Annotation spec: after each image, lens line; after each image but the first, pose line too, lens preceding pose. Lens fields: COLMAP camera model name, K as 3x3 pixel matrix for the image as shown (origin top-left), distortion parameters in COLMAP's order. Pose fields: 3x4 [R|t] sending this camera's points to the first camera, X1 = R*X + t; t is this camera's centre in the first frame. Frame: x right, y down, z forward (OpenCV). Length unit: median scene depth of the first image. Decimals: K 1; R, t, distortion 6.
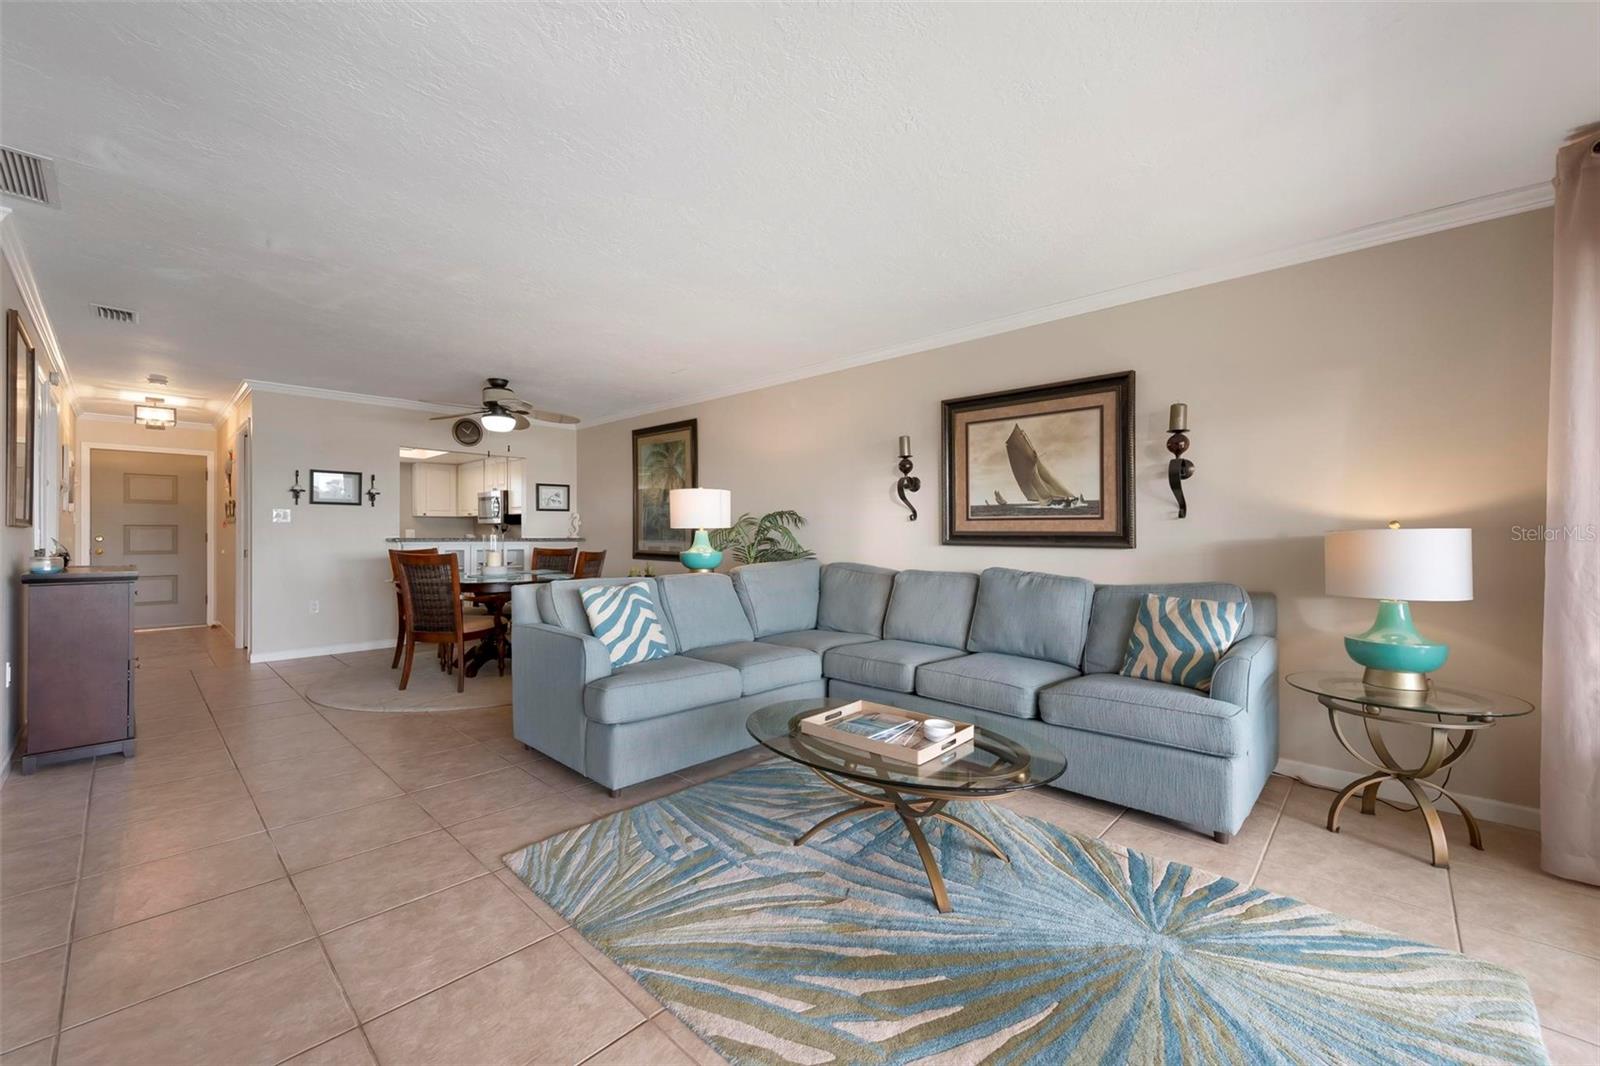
lens RADIAL K [[631.4, 0, 810.6], [0, 631.4, 532.6], [0, 0, 1]] dist [0.000496, 0.000233]
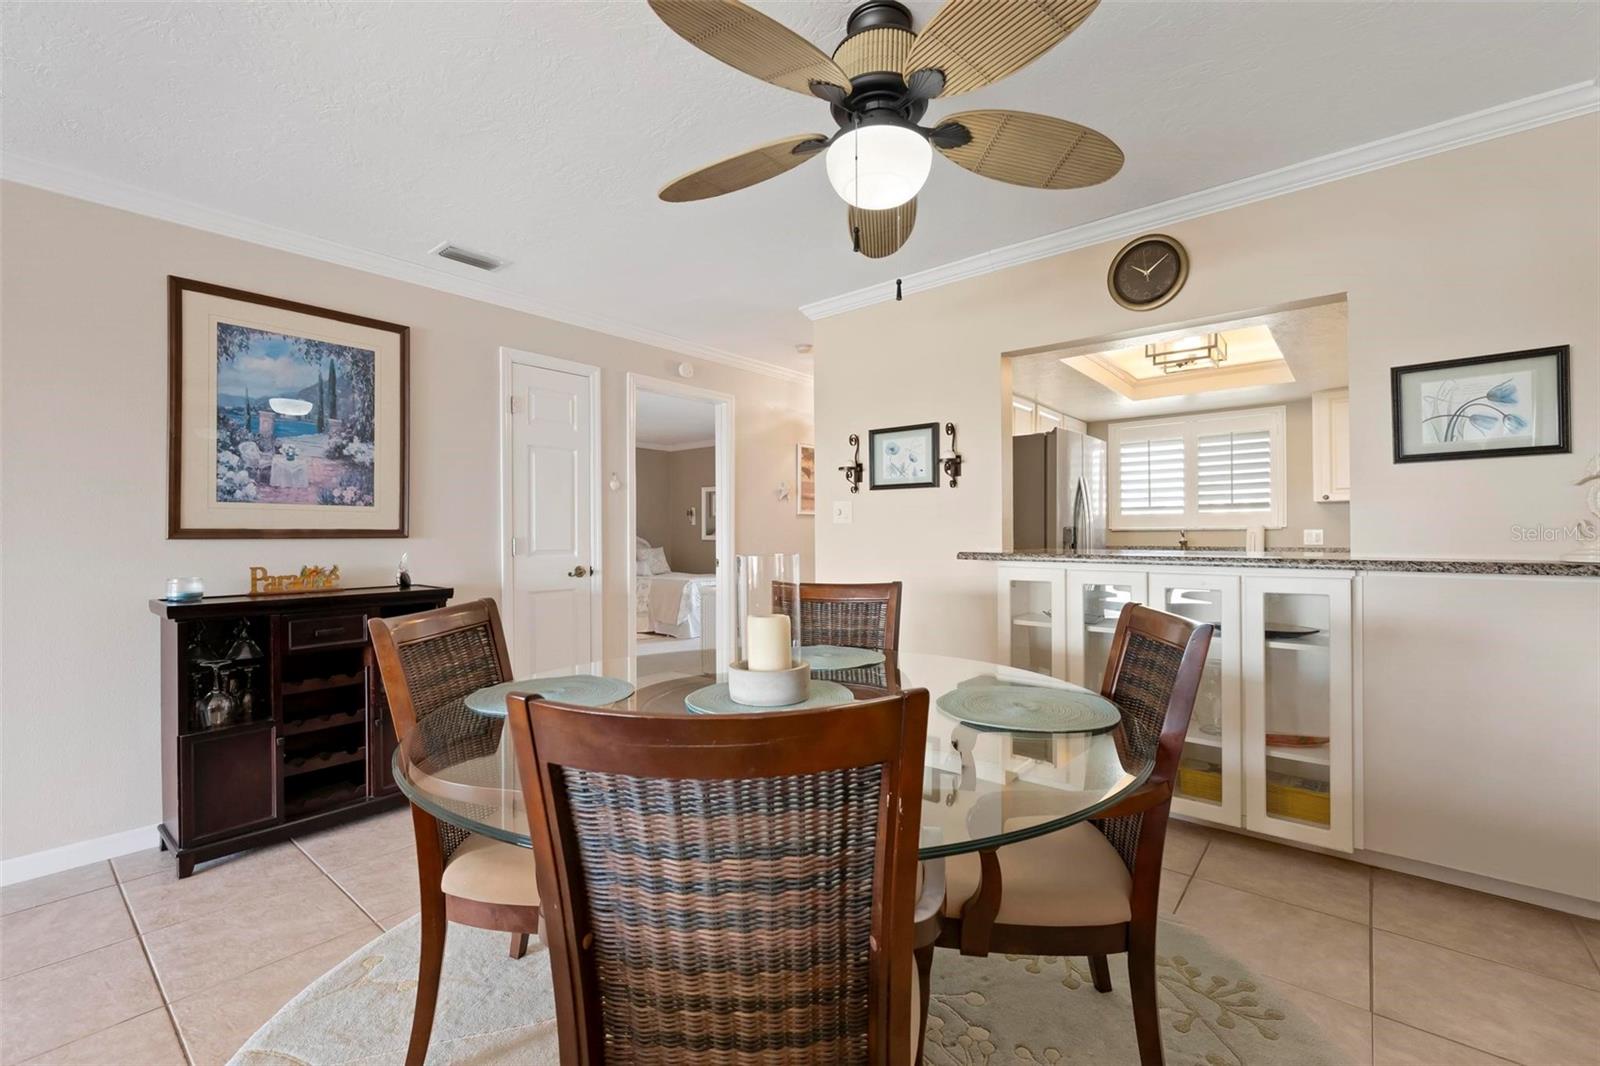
lens RADIAL K [[669.2, 0, 796.7], [0, 669.2, 529.4], [0, 0, 1]] dist [-0.002118, 0.001474]
pose [[0.048747, -0.006906, -0.998787, -0.285578], [0.005463, 0.999963, -0.006648, -0.008799], [0.998796, -0.005132, 0.048783, 1.400668]]
